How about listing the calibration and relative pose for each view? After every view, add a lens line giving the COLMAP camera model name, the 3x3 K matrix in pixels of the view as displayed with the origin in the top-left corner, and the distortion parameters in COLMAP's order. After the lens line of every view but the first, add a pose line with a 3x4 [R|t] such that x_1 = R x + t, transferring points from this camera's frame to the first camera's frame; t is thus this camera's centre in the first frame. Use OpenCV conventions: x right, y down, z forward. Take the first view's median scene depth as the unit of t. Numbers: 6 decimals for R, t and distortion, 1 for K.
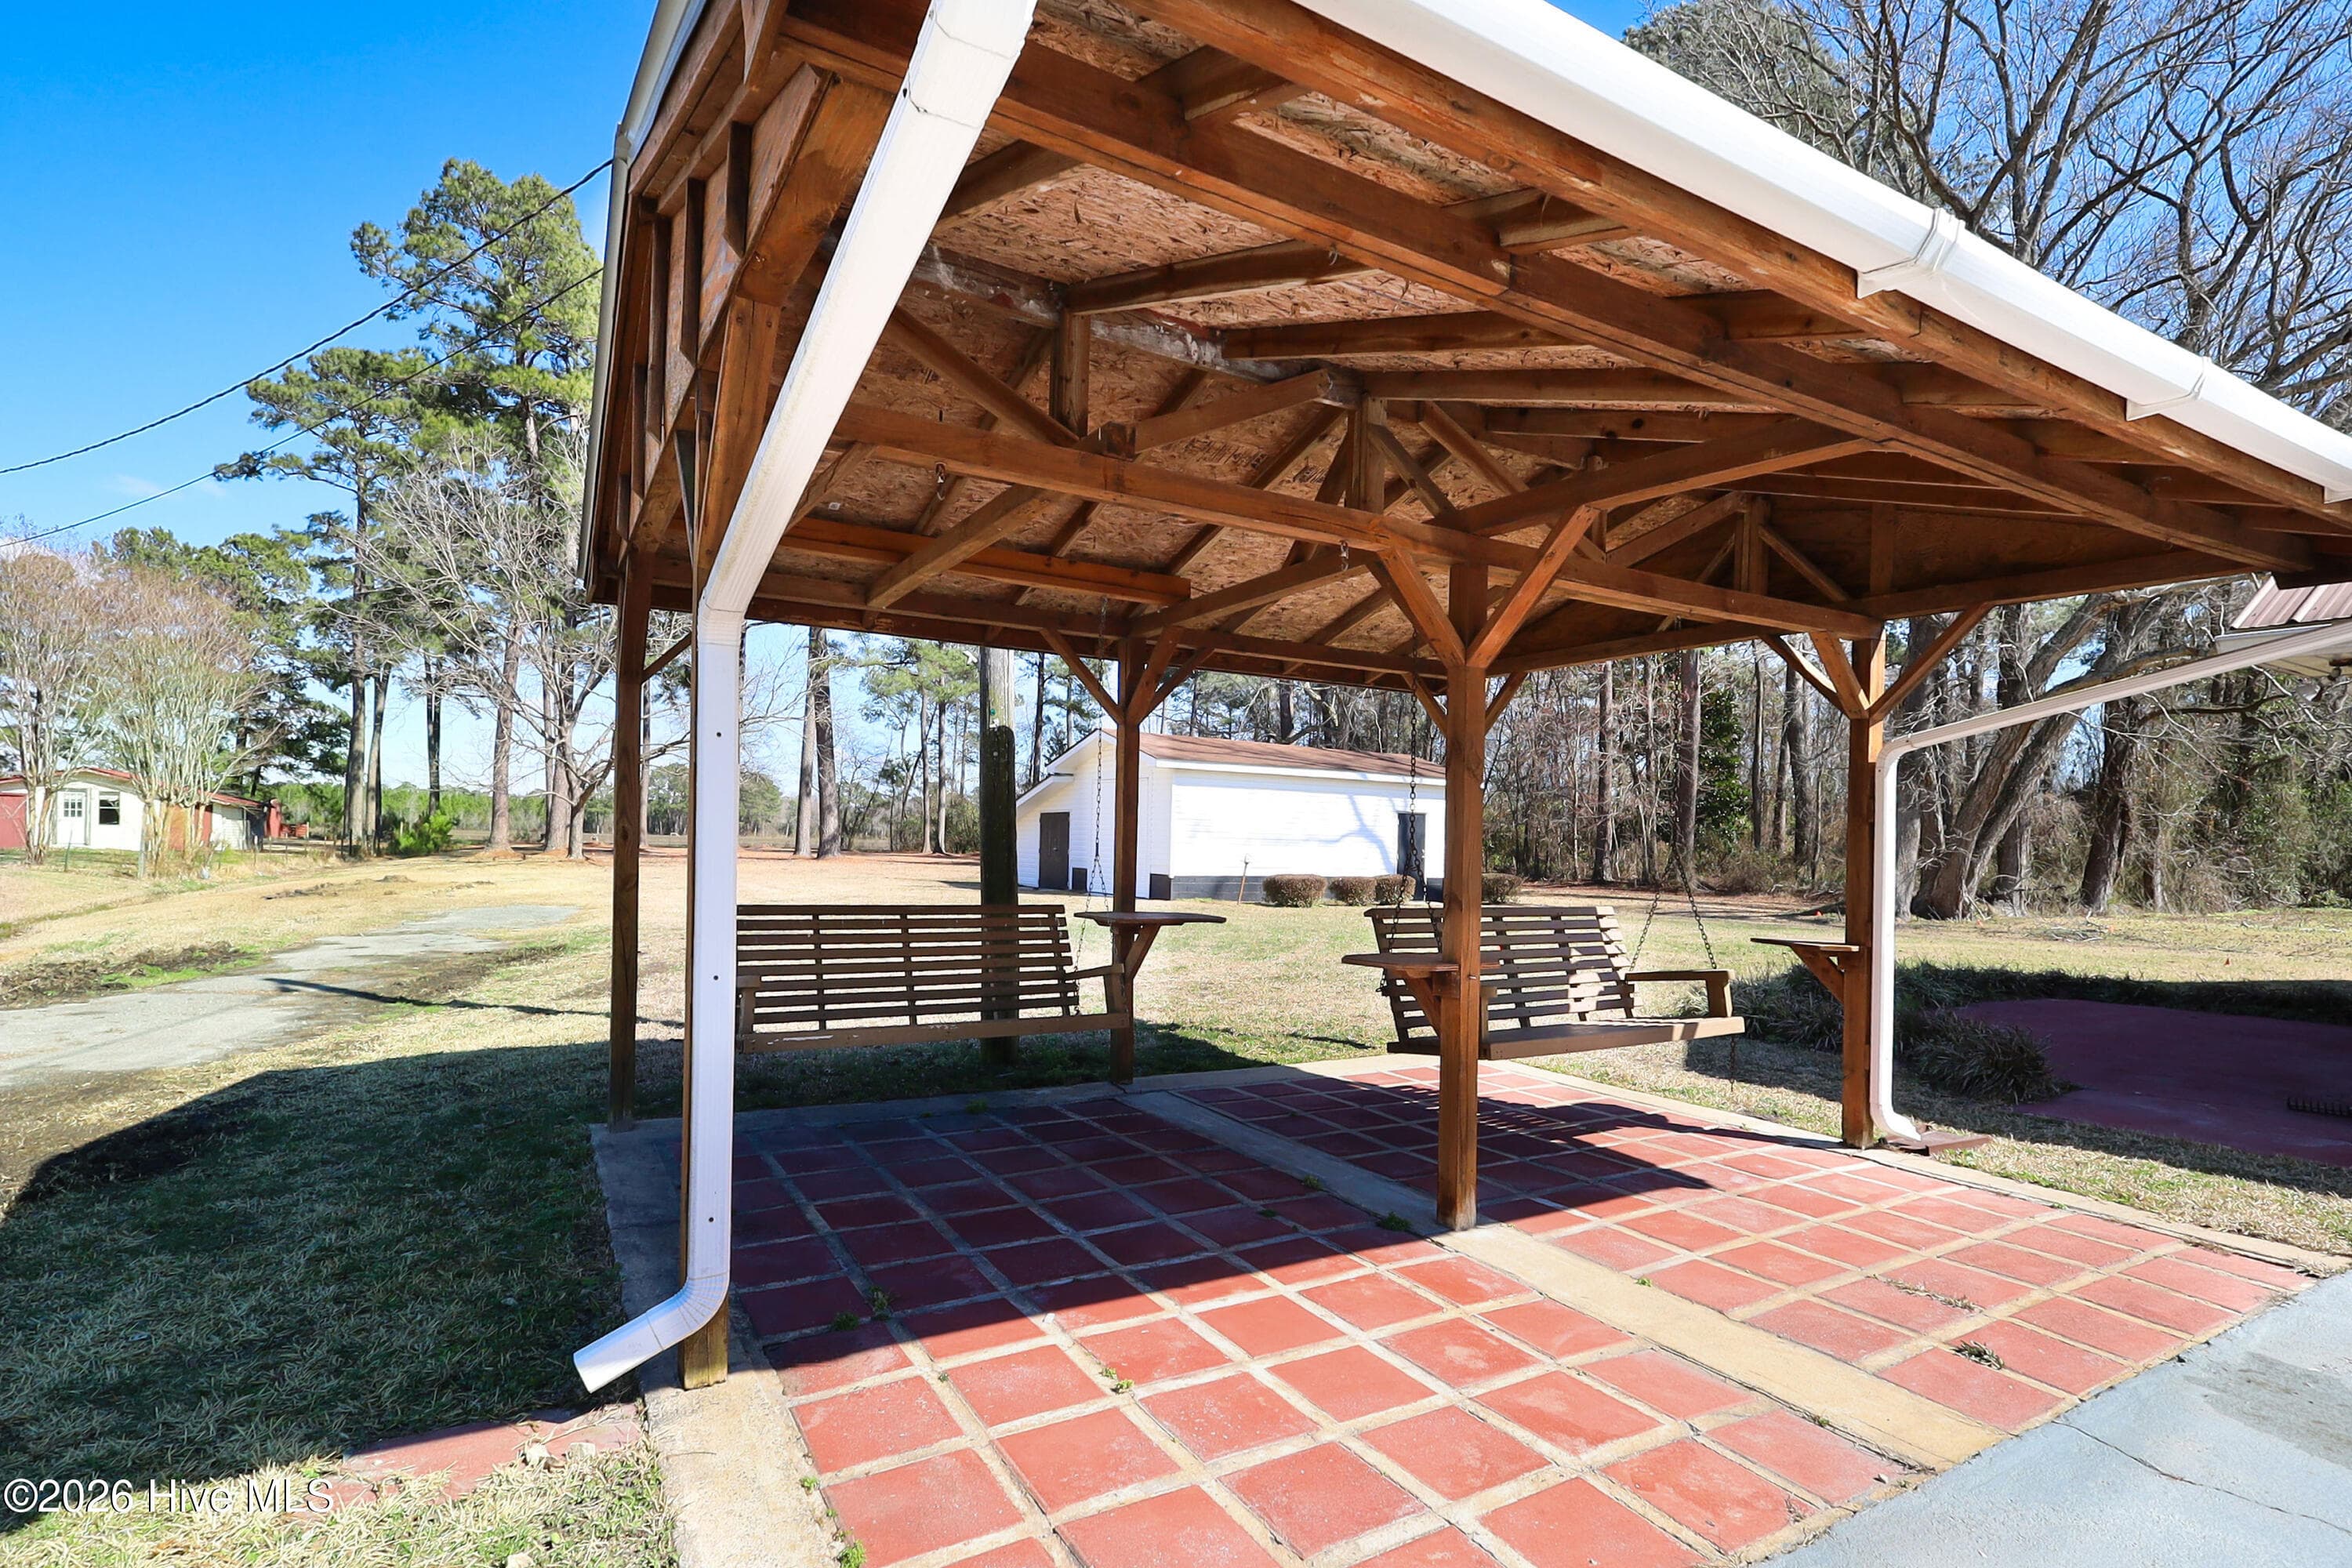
lens RADIAL K [[1150.4, 0, 1184.6], [0, 1150.4, 842.5], [0, 0, 1]] dist [0.000169, 0.000018]
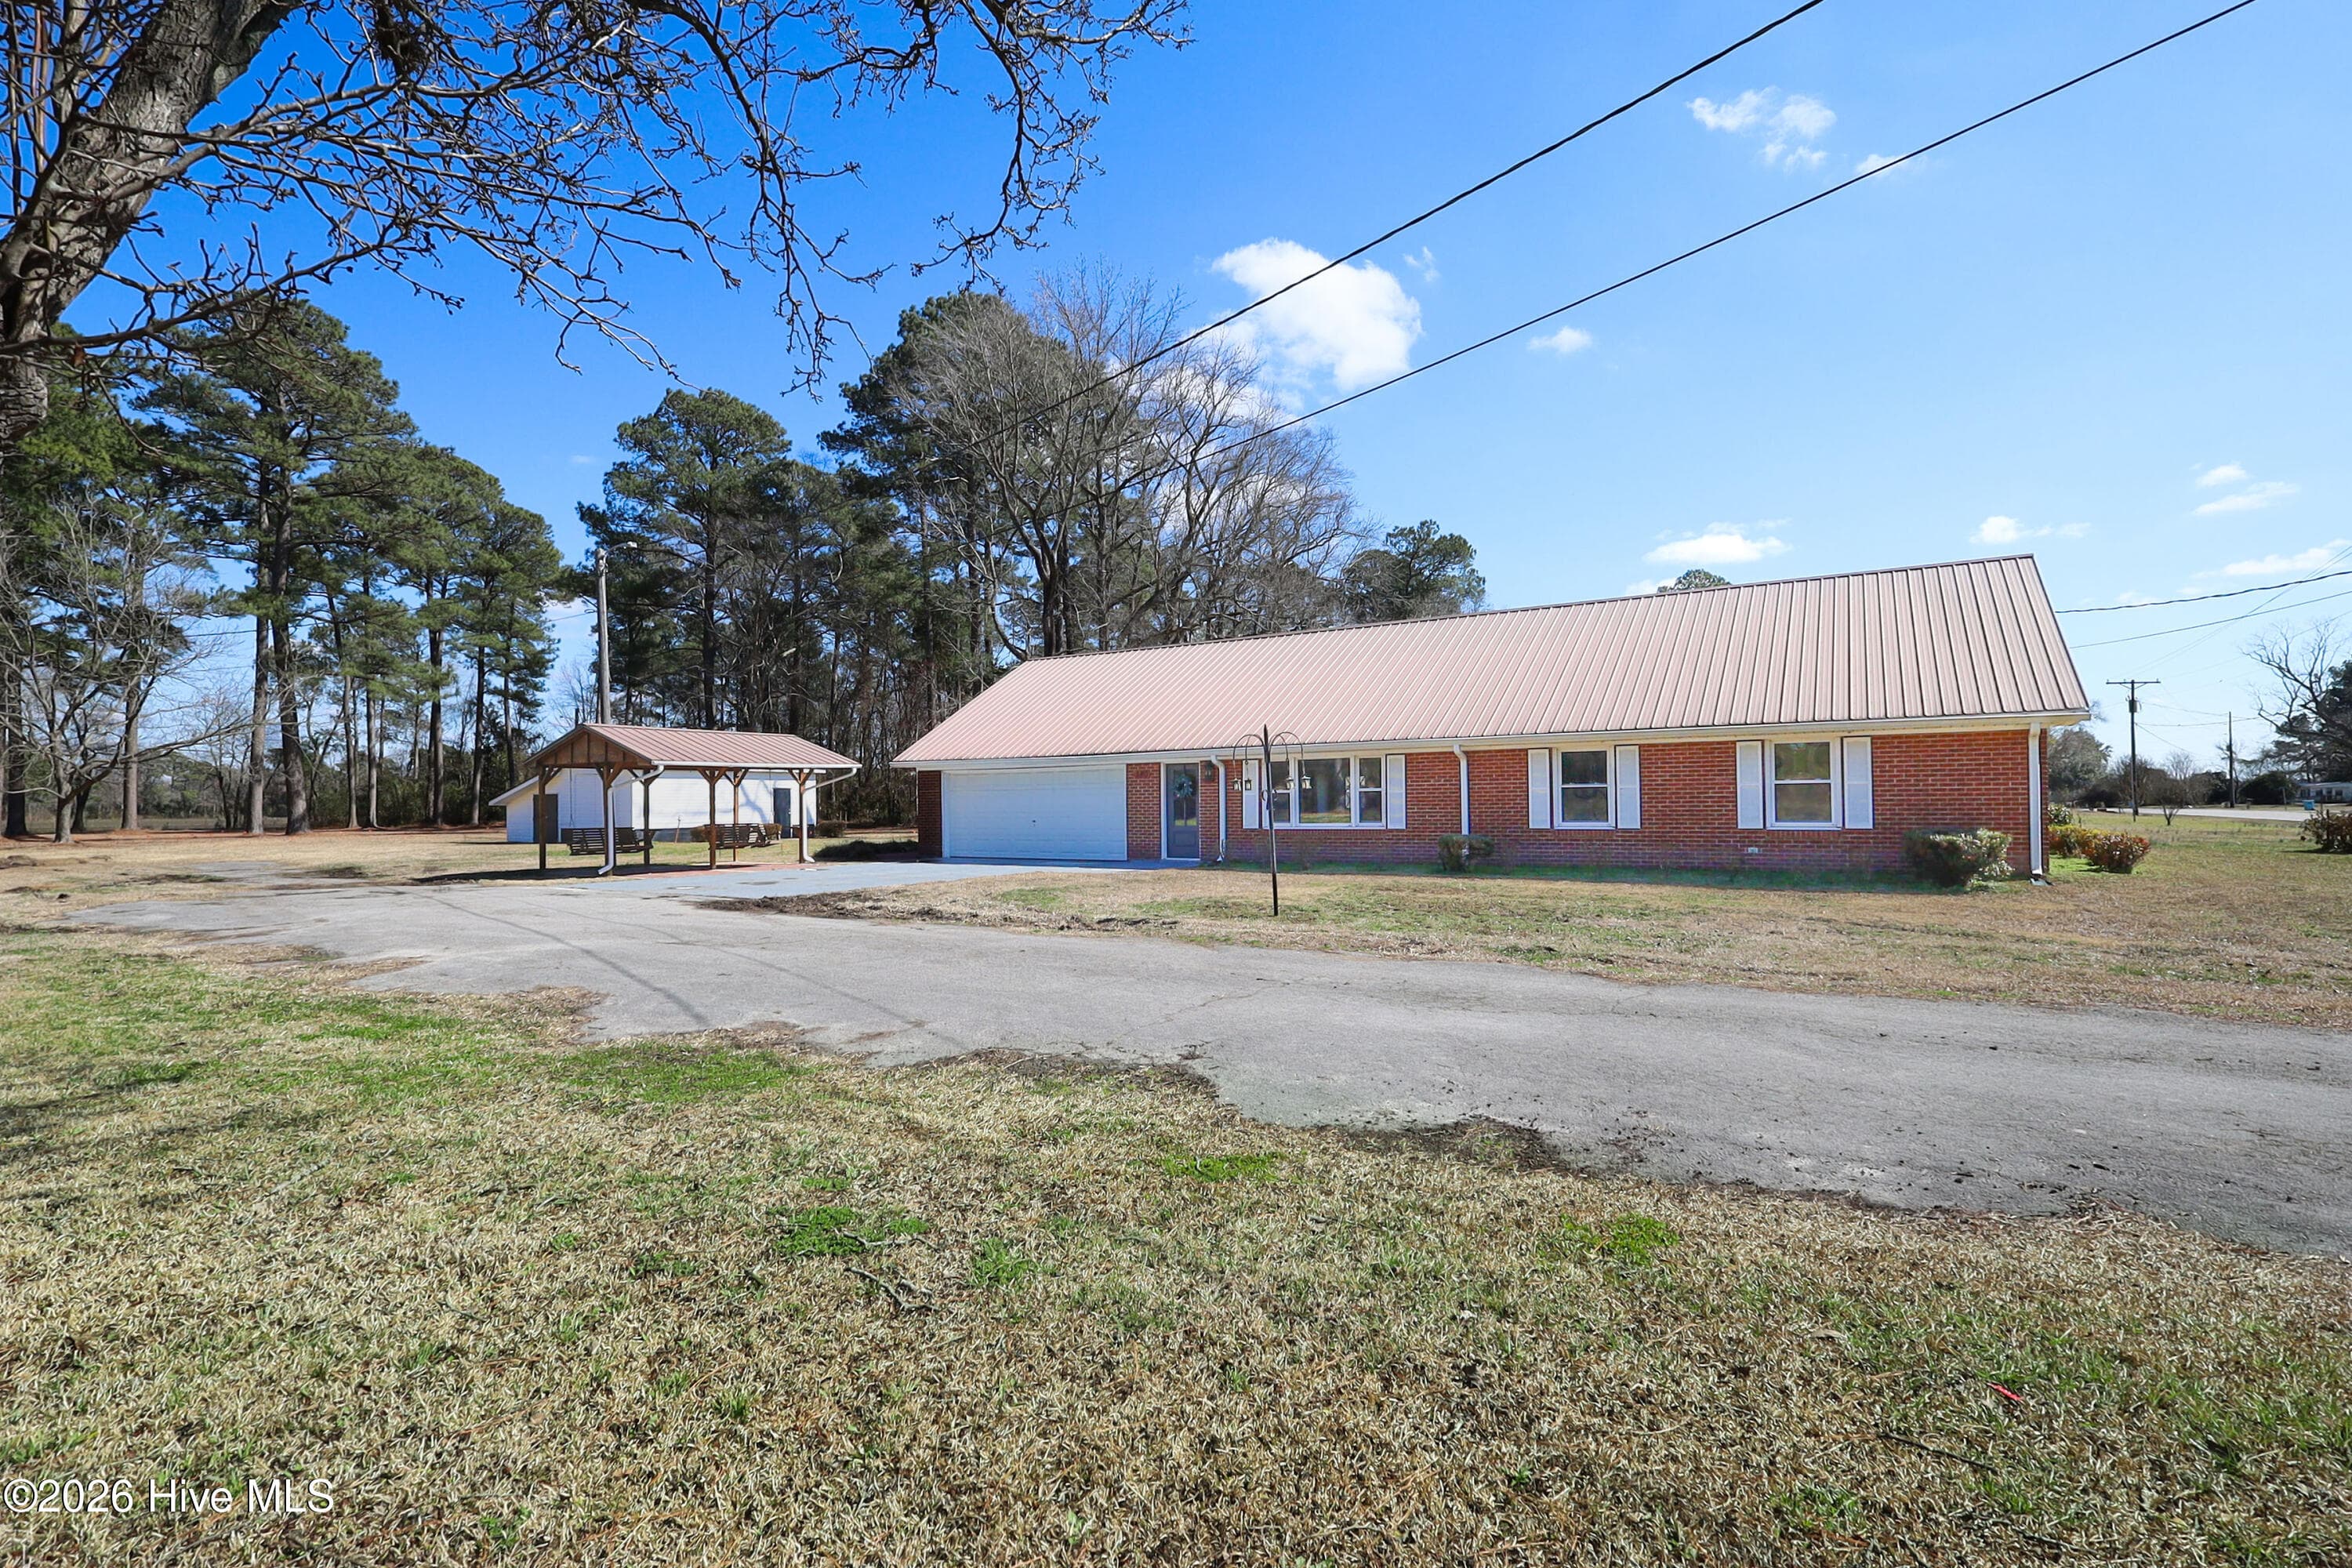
lens RADIAL K [[1096.8, 0, 1207.3], [0, 1096.8, 779.1], [0, 0, 1]] dist [-0.014566, -0.000125]
pose [[0.877211, -0.019263, 0.479718, -0.036580], [0.028525, 0.999521, -0.012025, -0.004600], [-0.479257, 0.024233, 0.877340, -0.776786]]
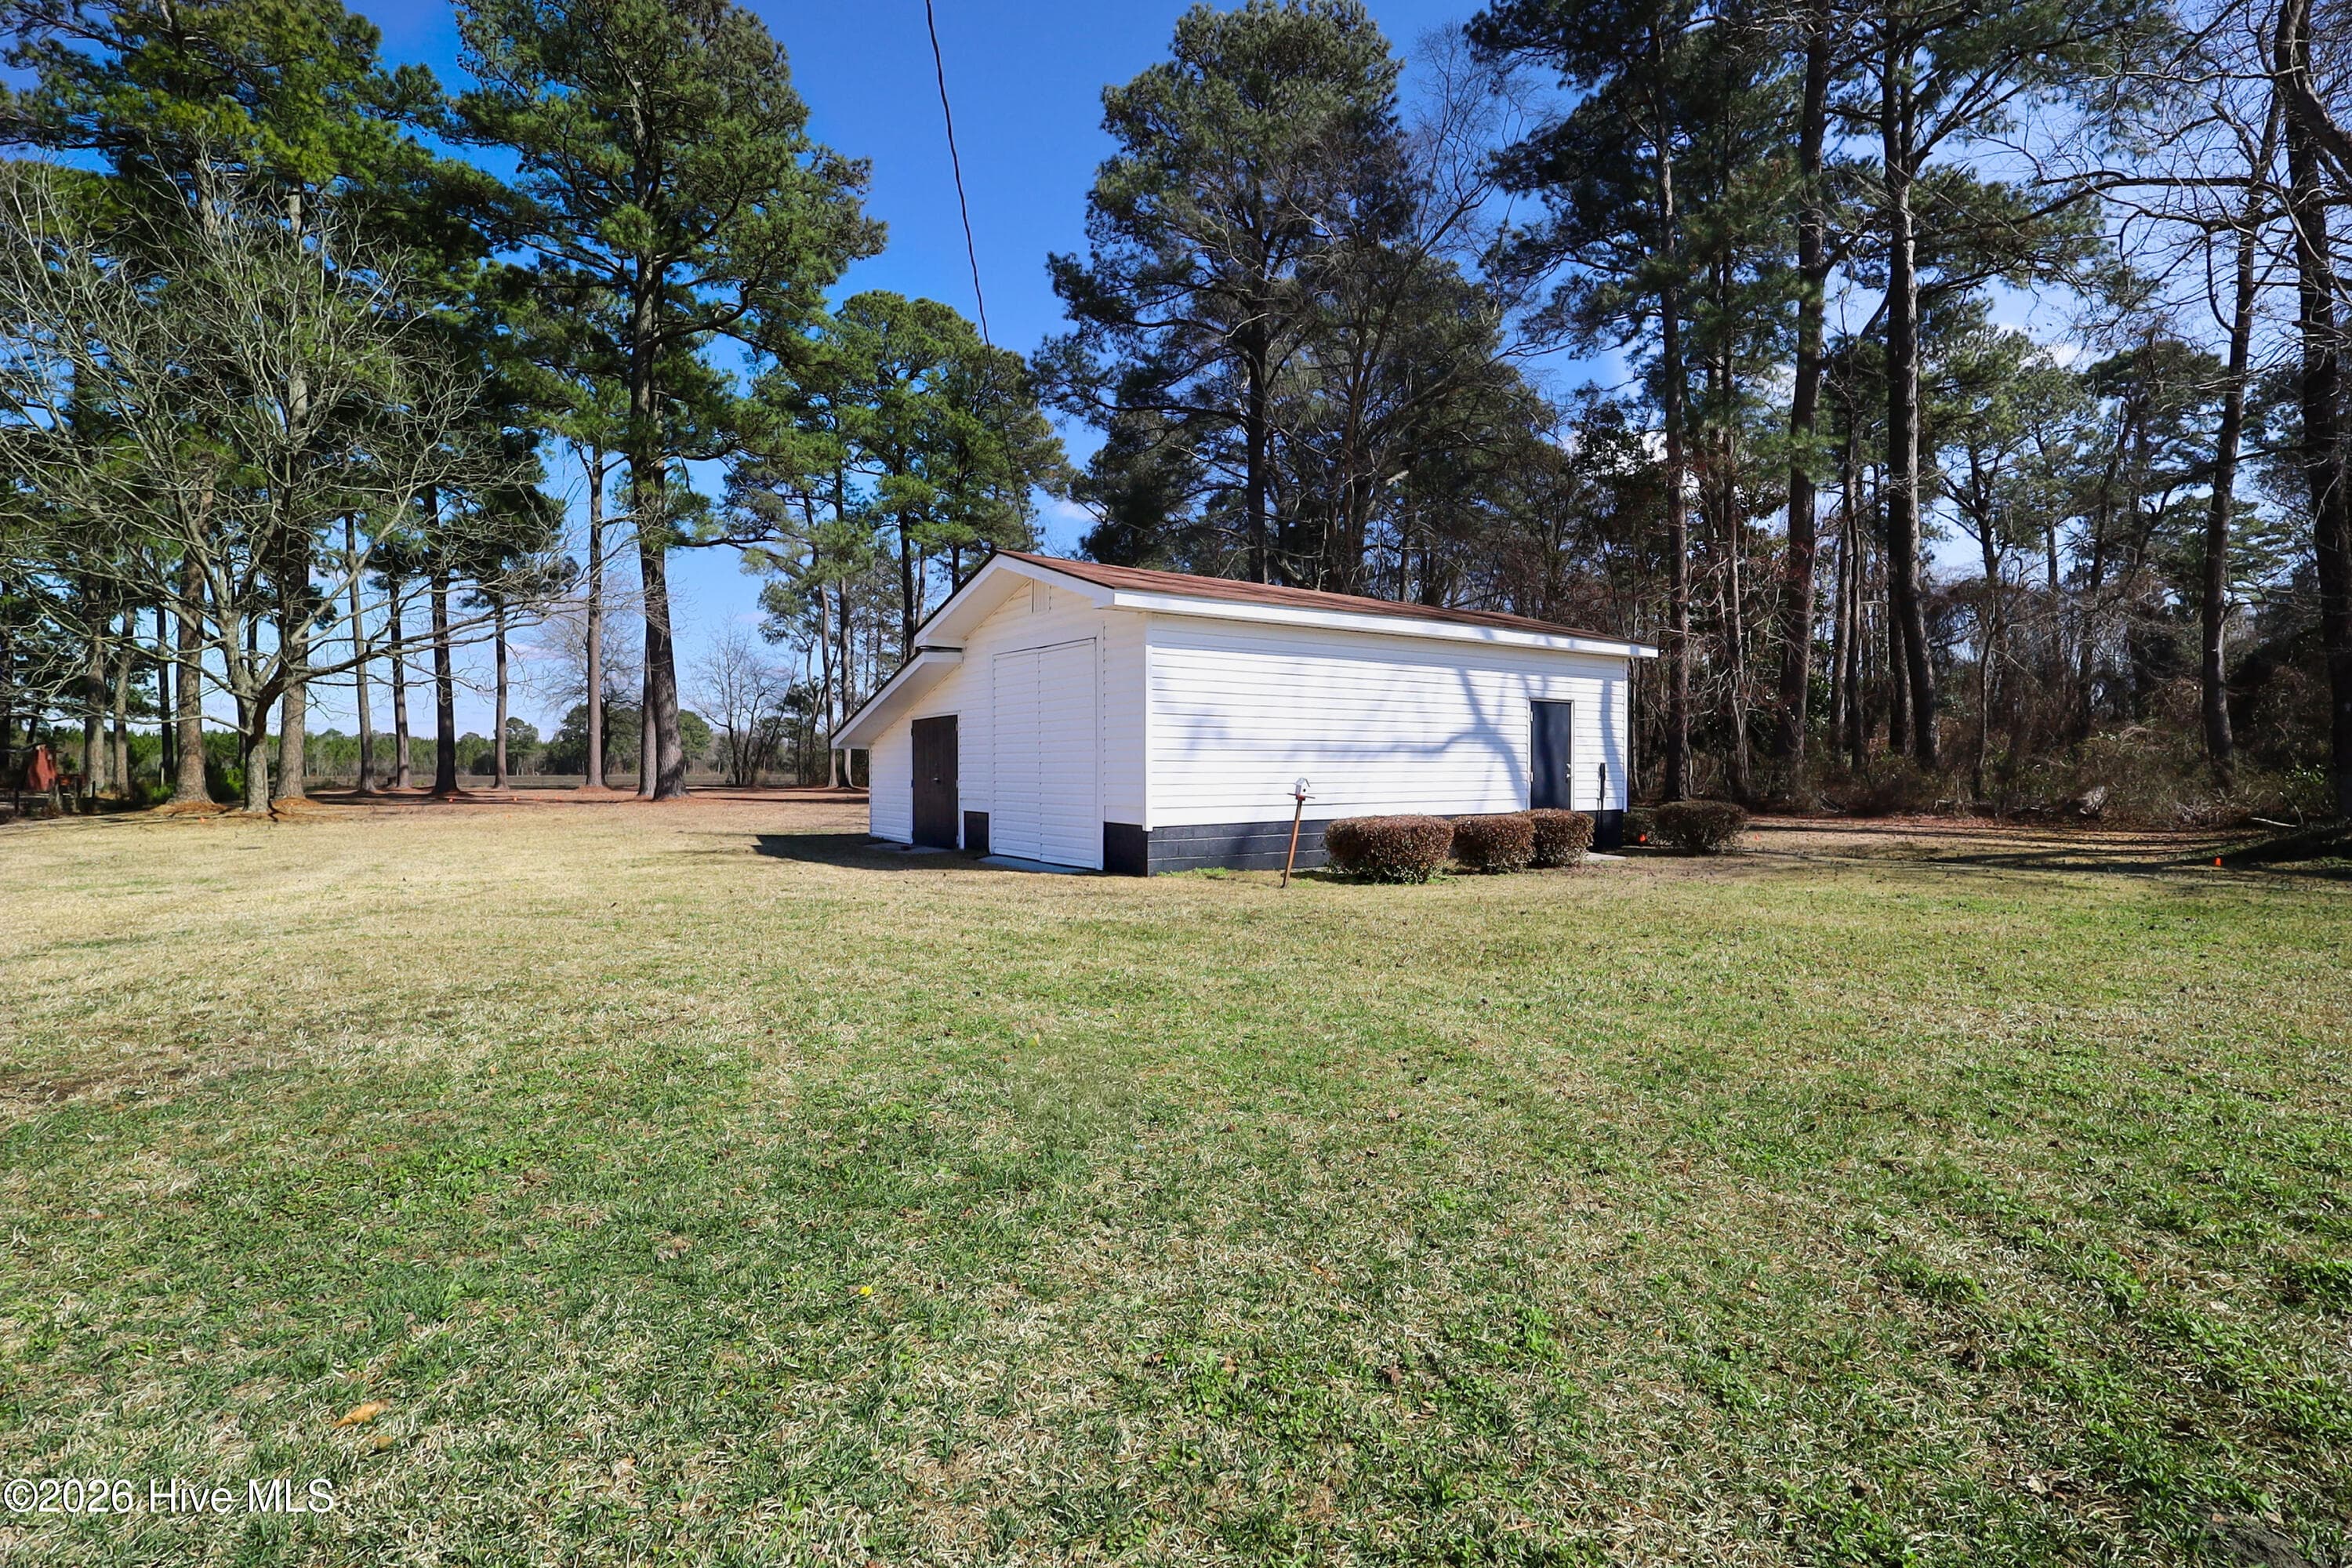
lens RADIAL K [[1089.6, 0, 1136.3], [0, 1089.6, 780.5], [0, 0, 1]] dist [-0.011700, -0.000303]
pose [[0.999476, -0.026181, 0.019009, -0.021313], [0.025980, 0.999605, 0.010735, 0.002982], [-0.019282, -0.010235, 0.999762, 0.450954]]
